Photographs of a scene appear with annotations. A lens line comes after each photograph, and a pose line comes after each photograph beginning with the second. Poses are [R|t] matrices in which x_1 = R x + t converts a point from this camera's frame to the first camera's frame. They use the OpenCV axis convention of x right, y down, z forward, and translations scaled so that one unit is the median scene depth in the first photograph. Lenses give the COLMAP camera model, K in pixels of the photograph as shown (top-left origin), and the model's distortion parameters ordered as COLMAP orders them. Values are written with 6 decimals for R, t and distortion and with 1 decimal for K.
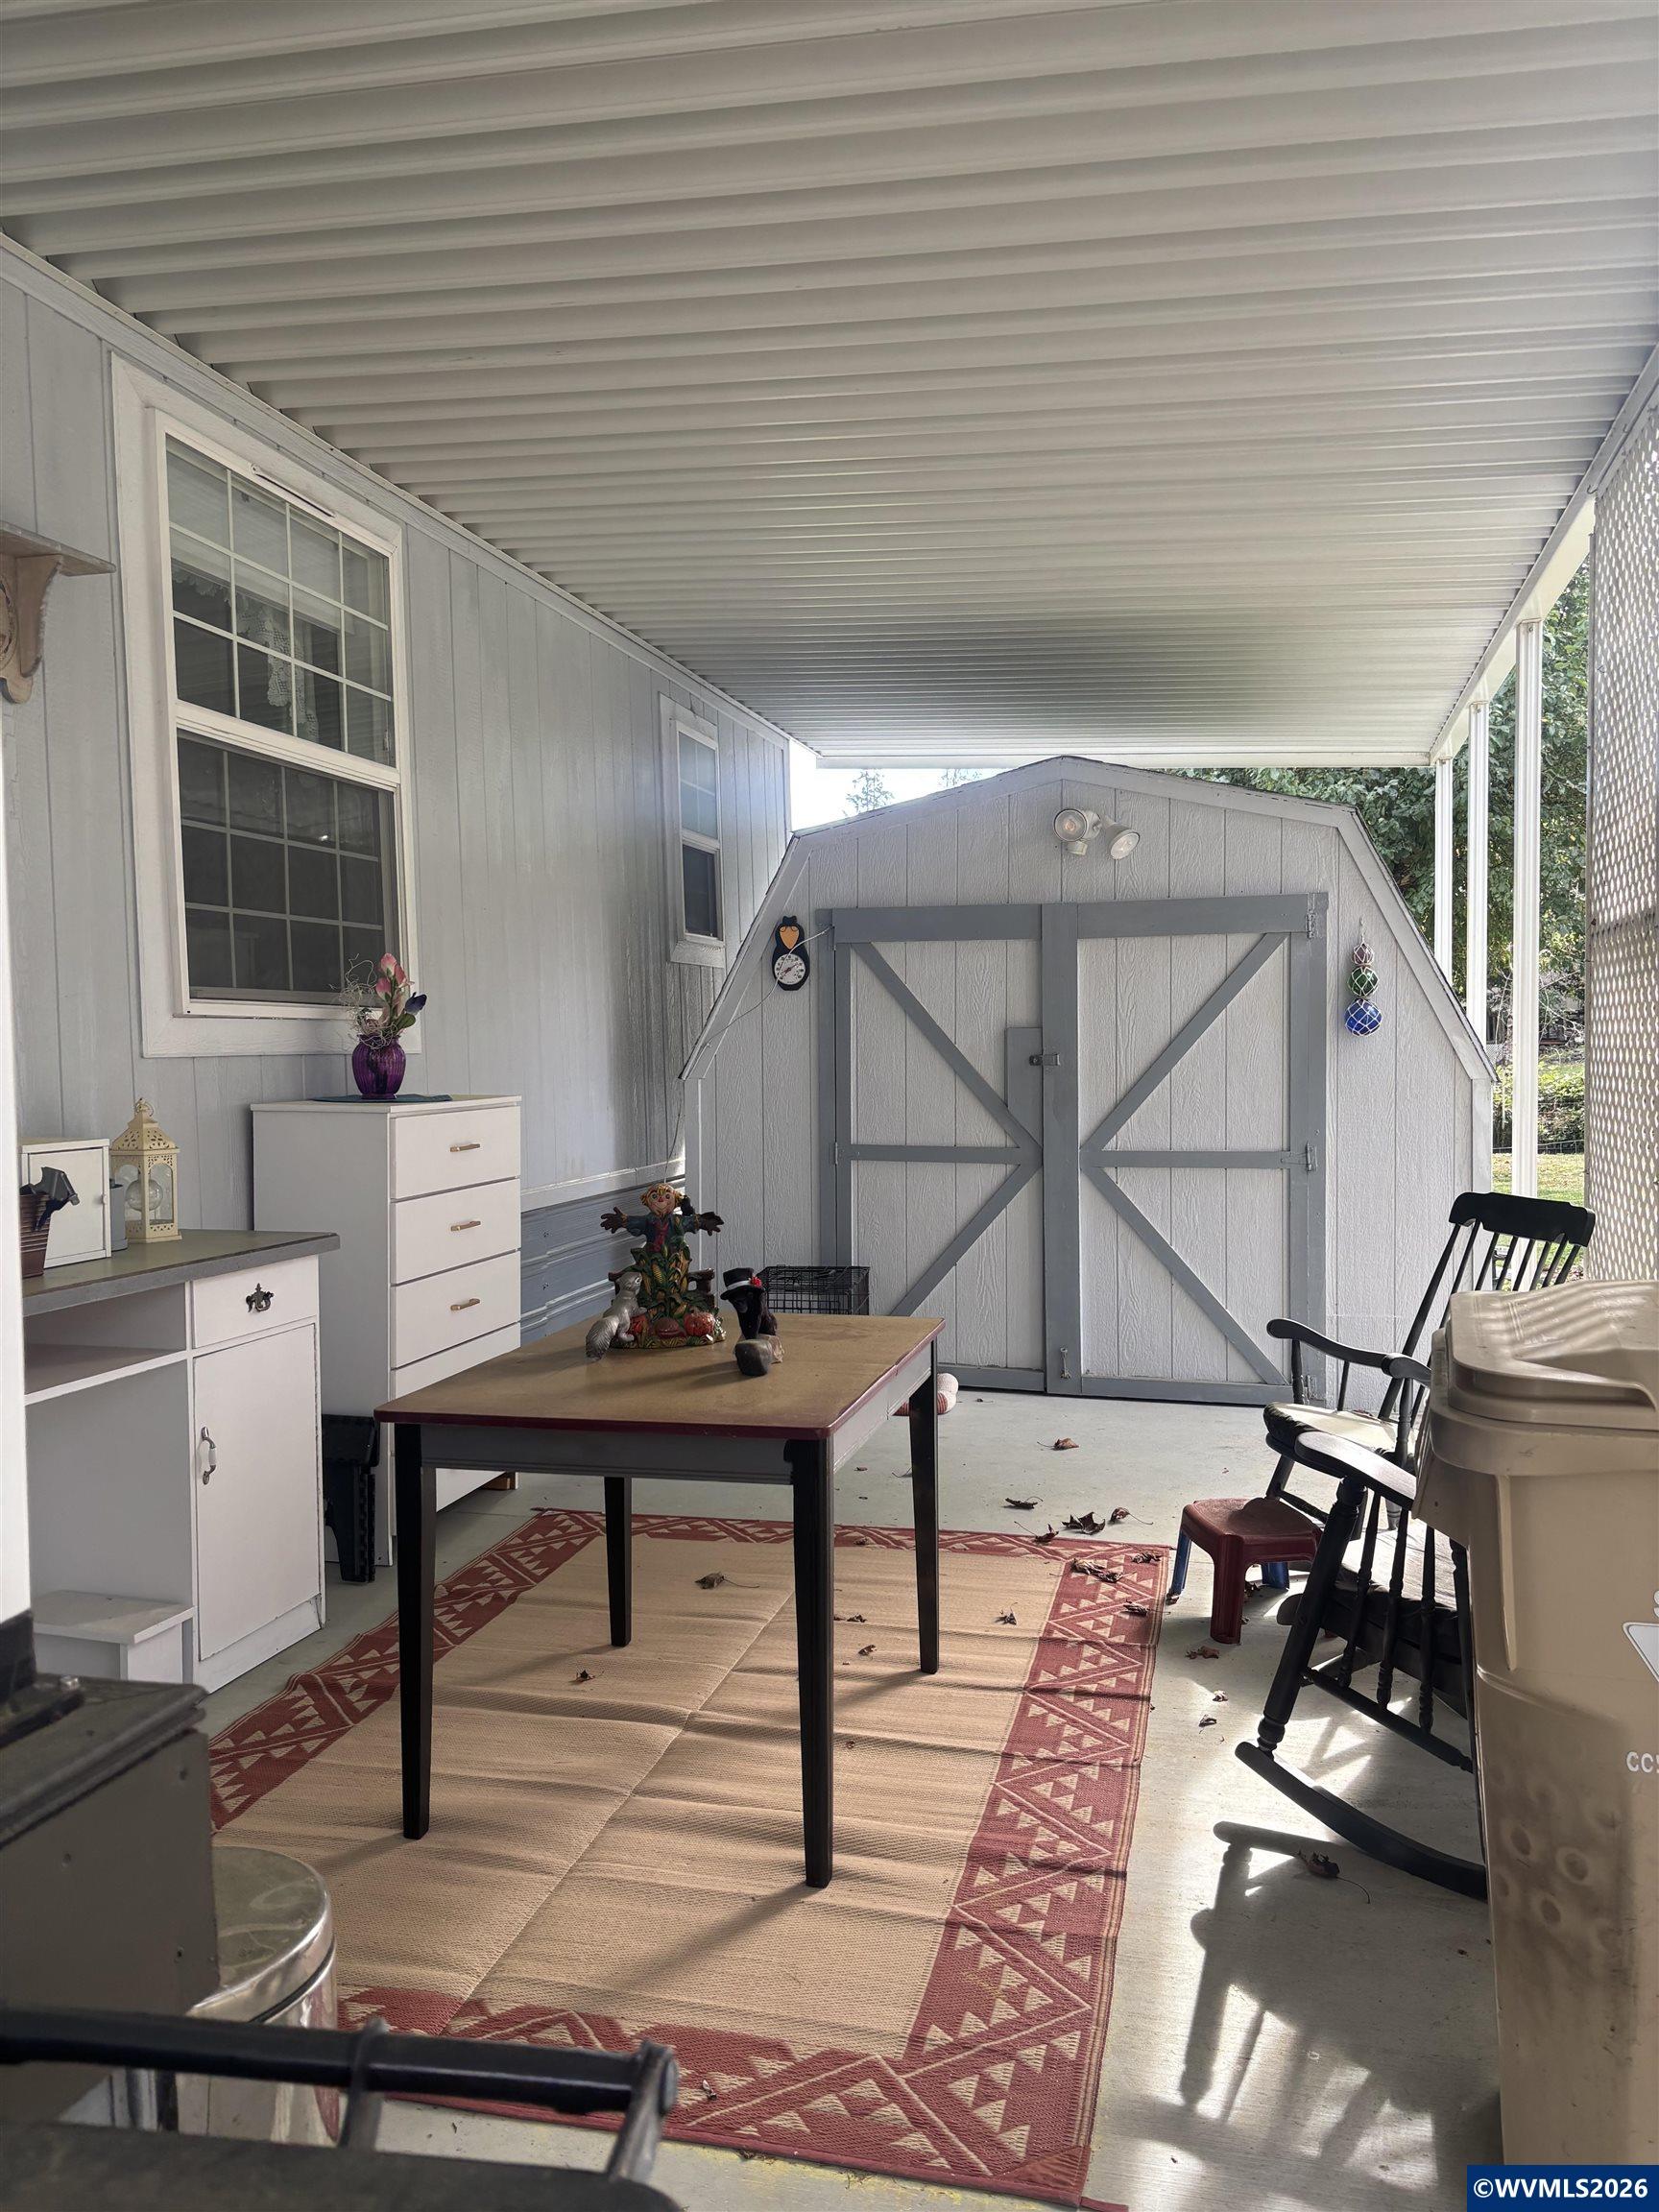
lens RADIAL K [[1700.1, 0, 829.5], [0, 1700.1, 1106.0], [0, 0, 1]] dist [-0.004579, -0.005748]
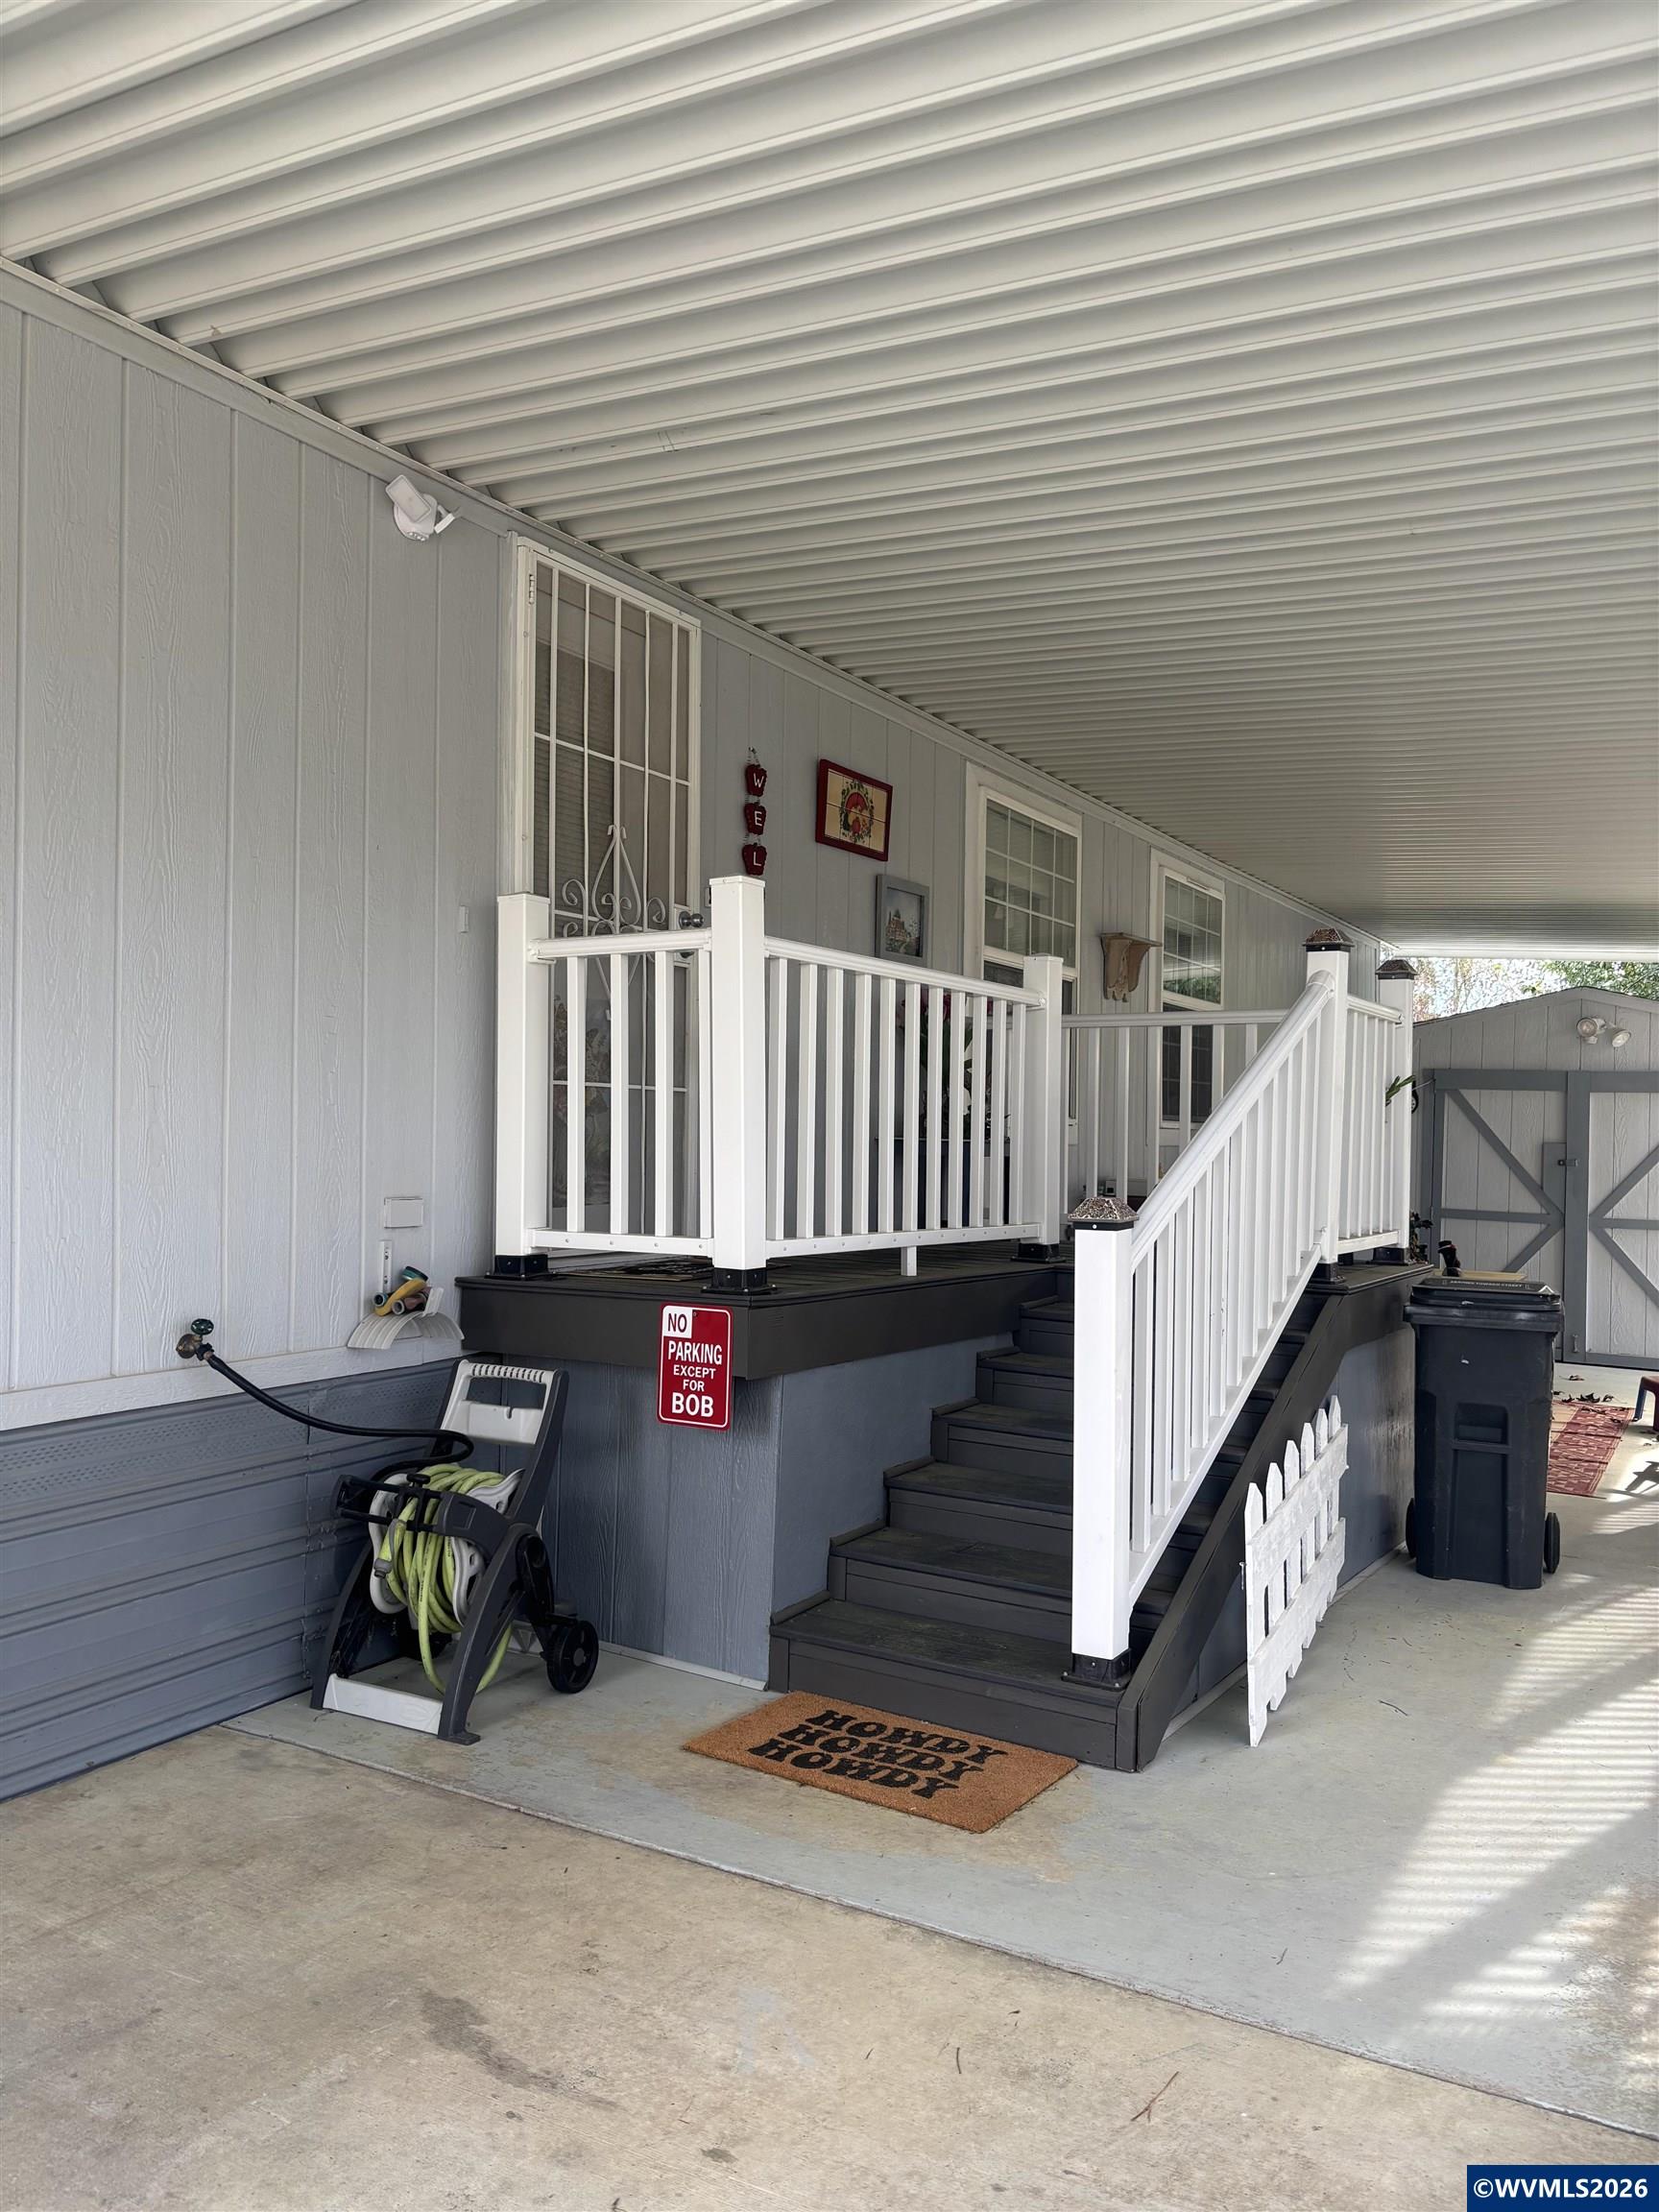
lens RADIAL K [[1700.1, 0, 829.5], [0, 1700.1, 1106.0], [0, 0, 1]] dist [-0.004579, -0.005748]
pose [[0.963045, 0.027729, -0.267910, -0.128792], [-0.041289, 0.998128, -0.045113, 0.023196], [0.266158, 0.054508, 0.962387, -0.820659]]
